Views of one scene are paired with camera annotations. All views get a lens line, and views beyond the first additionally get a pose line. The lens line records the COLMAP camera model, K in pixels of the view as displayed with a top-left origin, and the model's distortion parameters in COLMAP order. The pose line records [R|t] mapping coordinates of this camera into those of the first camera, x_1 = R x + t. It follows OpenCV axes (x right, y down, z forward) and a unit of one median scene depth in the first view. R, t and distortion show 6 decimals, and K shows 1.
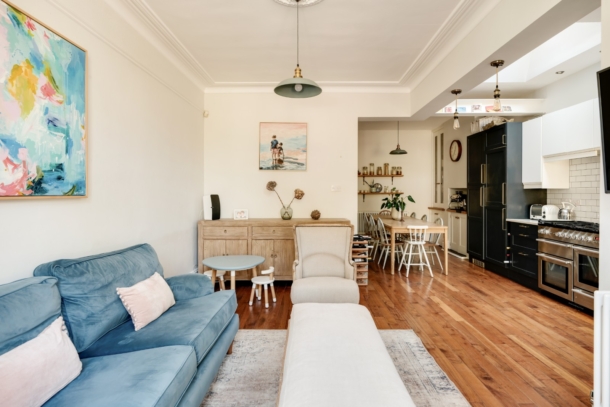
lens RADIAL K [[332.8, 0, 305.5], [0, 332.8, 192.8], [0, 0, 1]] dist [0.001148, 0.000630]
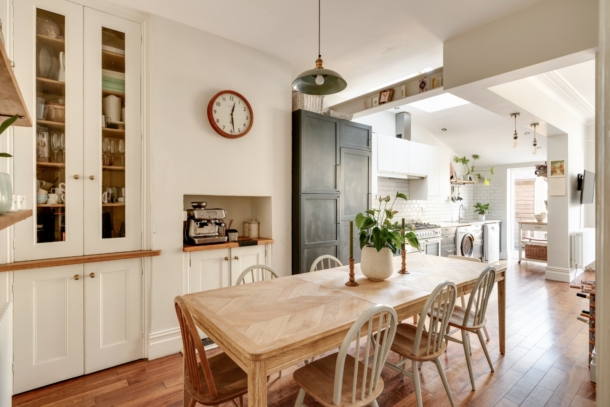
lens RADIAL K [[299.0, 0, 300.6], [0, 299.0, 203.5], [0, 0, 1]] dist [-0.003935, -0.000009]
pose [[-0.636742, -0.010828, 0.771001, 0.152068], [0.000003, 0.999901, 0.014045, -0.018919], [-0.771077, 0.008946, -0.636679, 2.304254]]
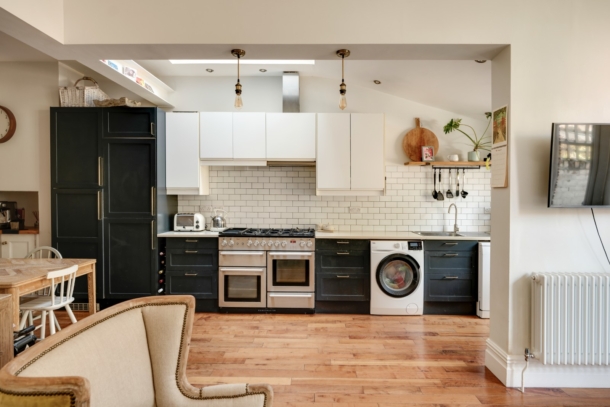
lens RADIAL K [[349.5, 0, 307.0], [0, 349.5, 196.9], [0, 0, 1]] dist [-0.004115, -0.000537]
pose [[-0.007063, -0.009279, 0.999932, -0.266137], [-0.003665, 0.999950, 0.009253, -0.021472], [-0.999968, -0.003599, -0.007097, 0.895873]]
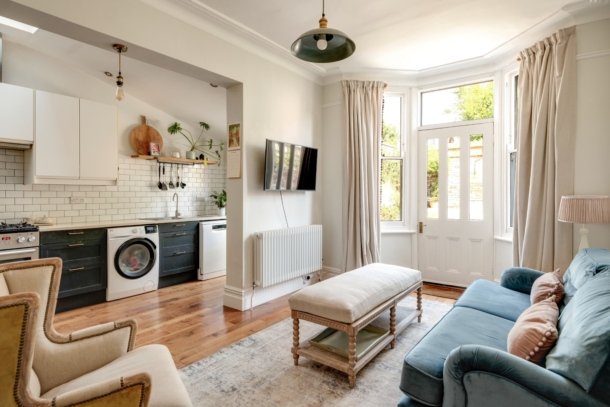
lens RADIAL K [[332.8, 0, 305.5], [0, 332.8, 192.8], [0, 0, 1]] dist [0.001148, 0.000630]
pose [[-0.808879, -0.002150, 0.587972, -0.311331], [-0.002869, 0.999996, -0.000290, 0.009363], [-0.587968, -0.001921, -0.808882, 1.182723]]
